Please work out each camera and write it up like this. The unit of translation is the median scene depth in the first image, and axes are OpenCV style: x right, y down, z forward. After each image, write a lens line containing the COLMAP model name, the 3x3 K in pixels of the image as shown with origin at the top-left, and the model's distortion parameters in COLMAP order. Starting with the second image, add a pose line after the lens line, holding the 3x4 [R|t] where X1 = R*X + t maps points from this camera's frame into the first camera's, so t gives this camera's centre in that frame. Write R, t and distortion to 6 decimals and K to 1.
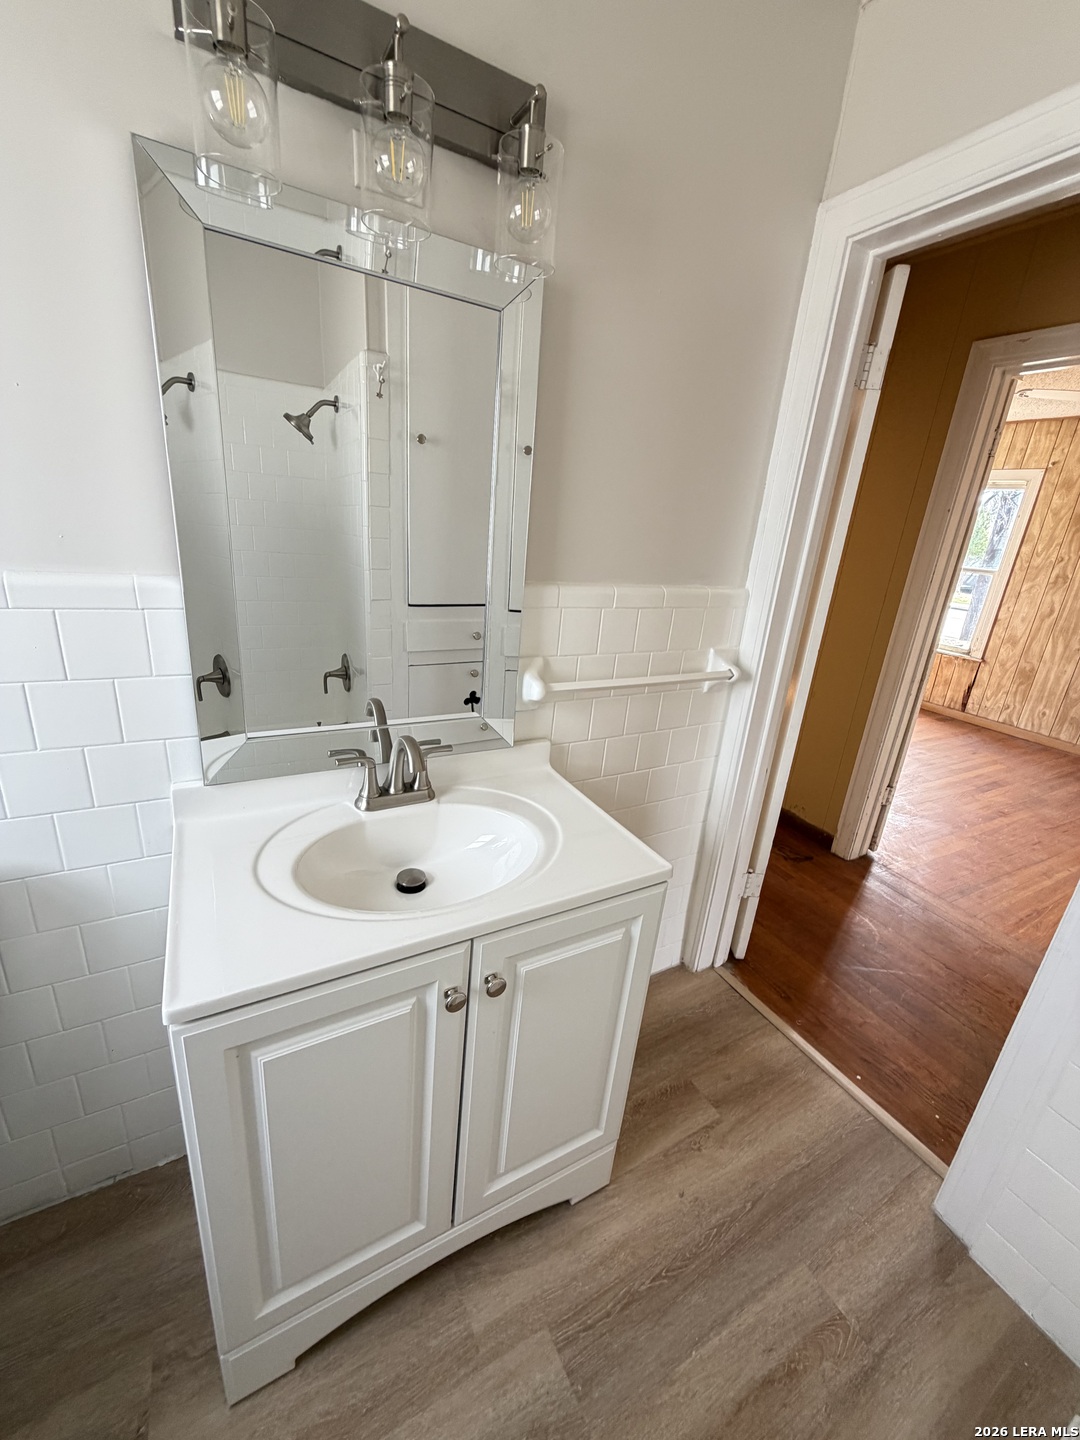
lens RADIAL K [[574.6, 0, 538.6], [0, 574.6, 714.4], [0, 0, 1]] dist [-0.000081, 0.000662]
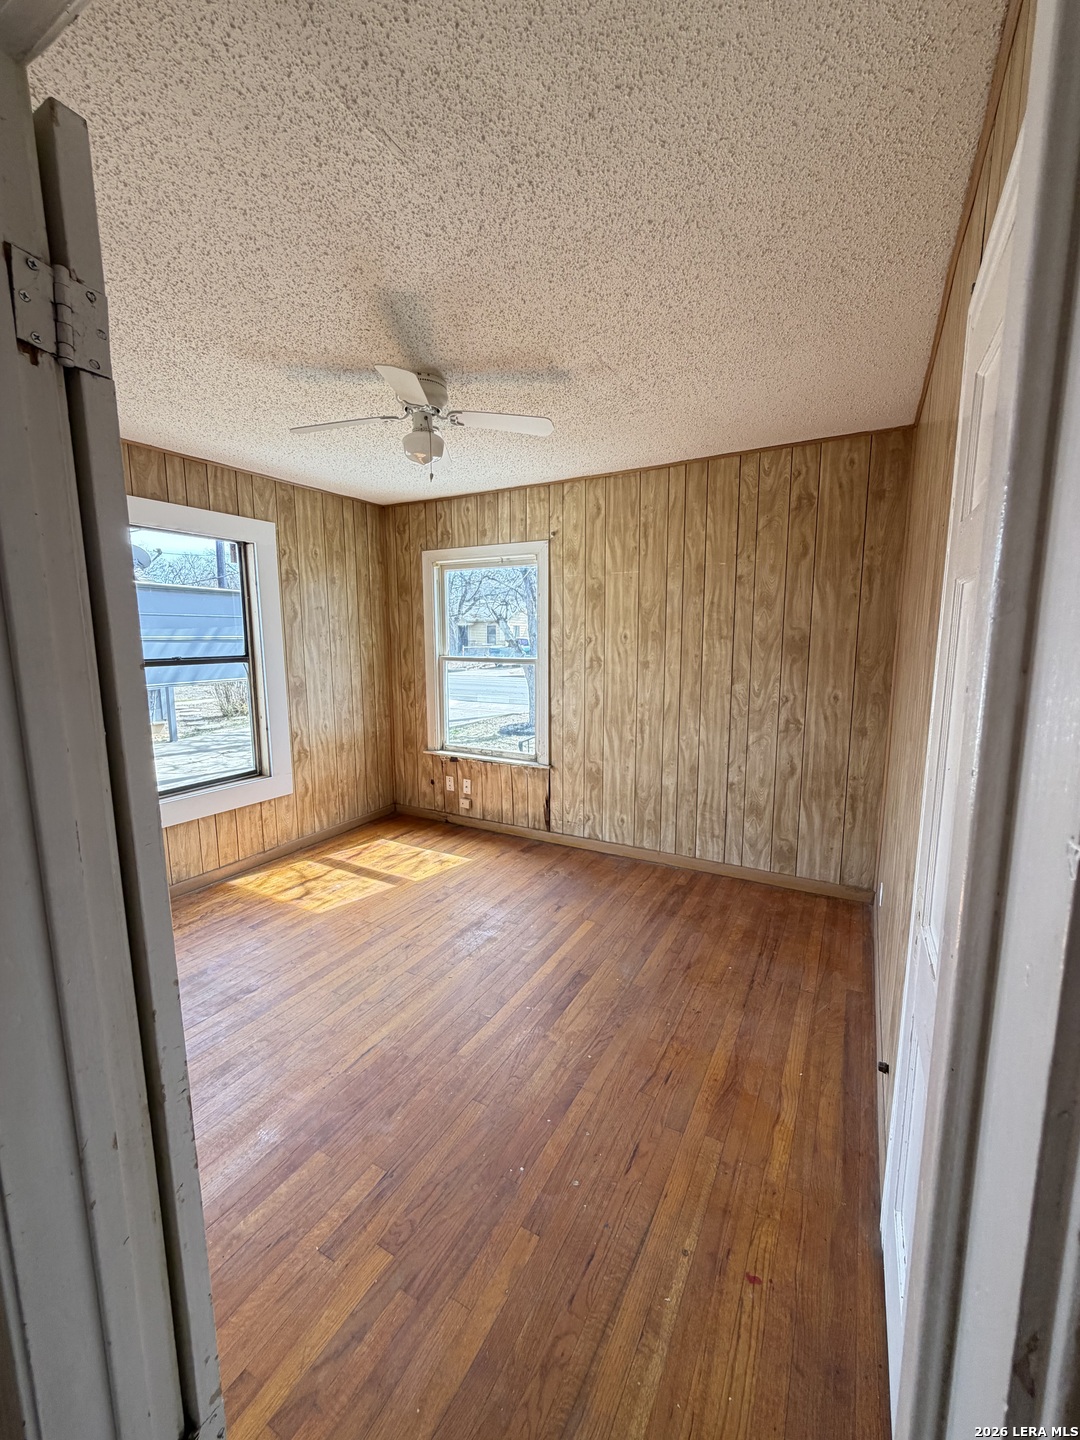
lens RADIAL K [[574.6, 0, 538.1], [0, 574.6, 714.4], [0, 0, 1]] dist [-0.000081, 0.000662]
pose [[0.844956, -0.159104, 0.510622, 0.388639], [0.241063, 0.965544, -0.098048, -0.097464], [-0.477428, 0.205938, 0.854196, 0.330846]]
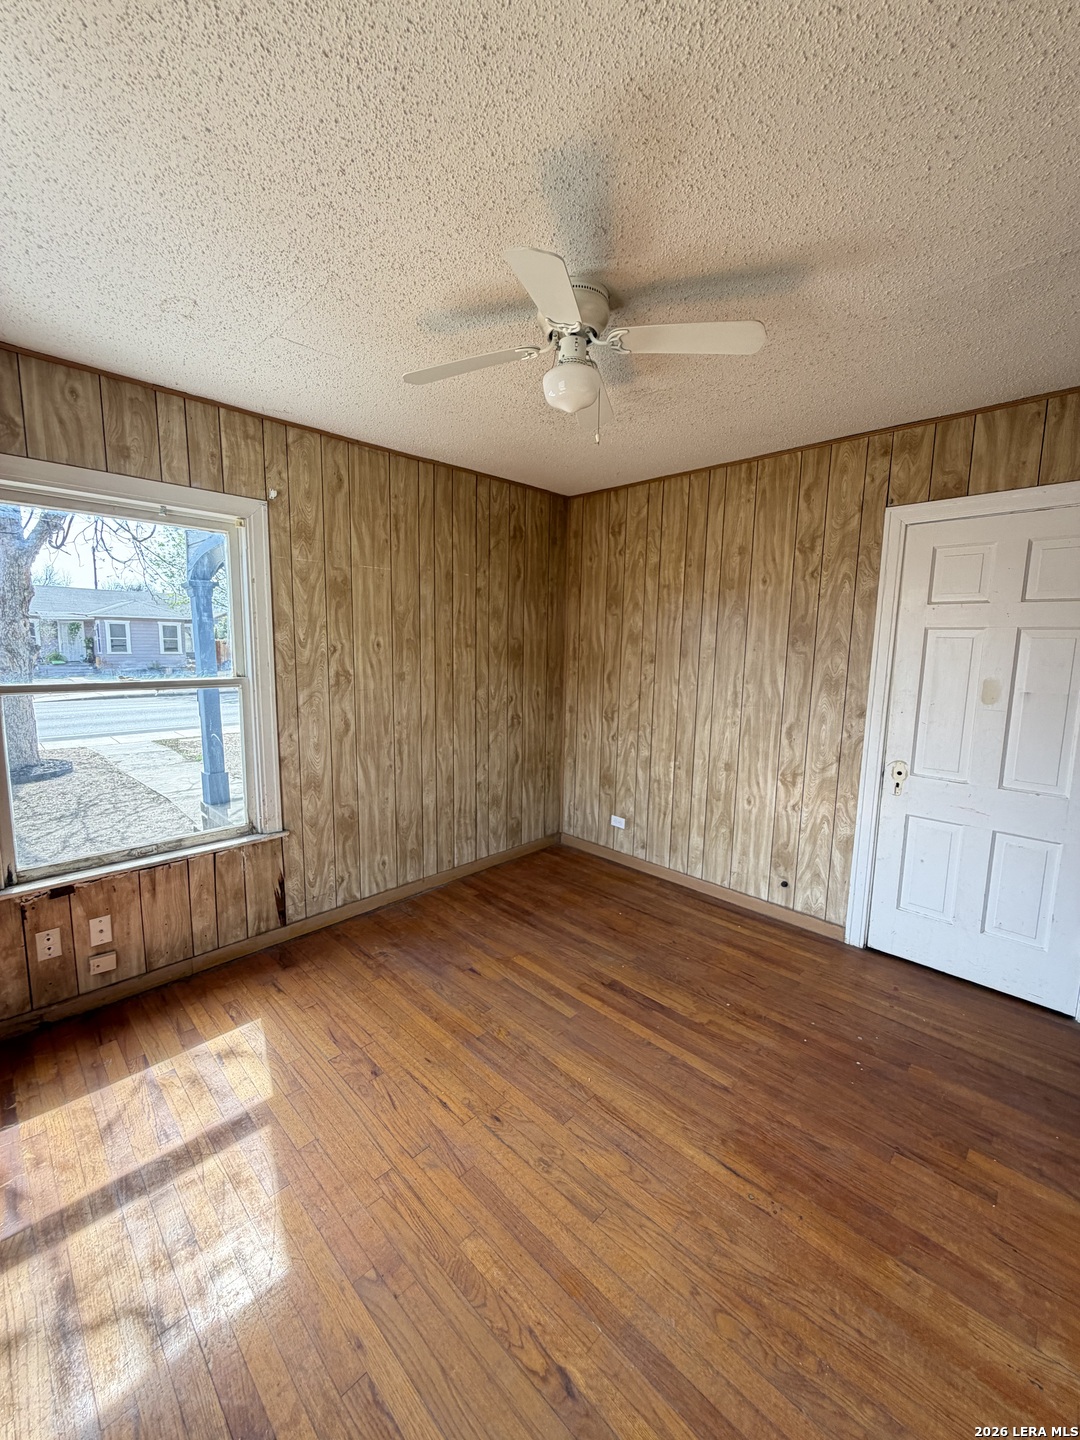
lens RADIAL K [[574.6, 0, 540.6], [0, 574.6, 715.7], [0, 0, 1]] dist [-0.000081, 0.000662]
pose [[-0.284912, -0.209618, 0.935353, 0.220714], [0.274242, 0.917182, 0.289081, -0.315948], [-0.918486, 0.338876, -0.203830, 0.922000]]
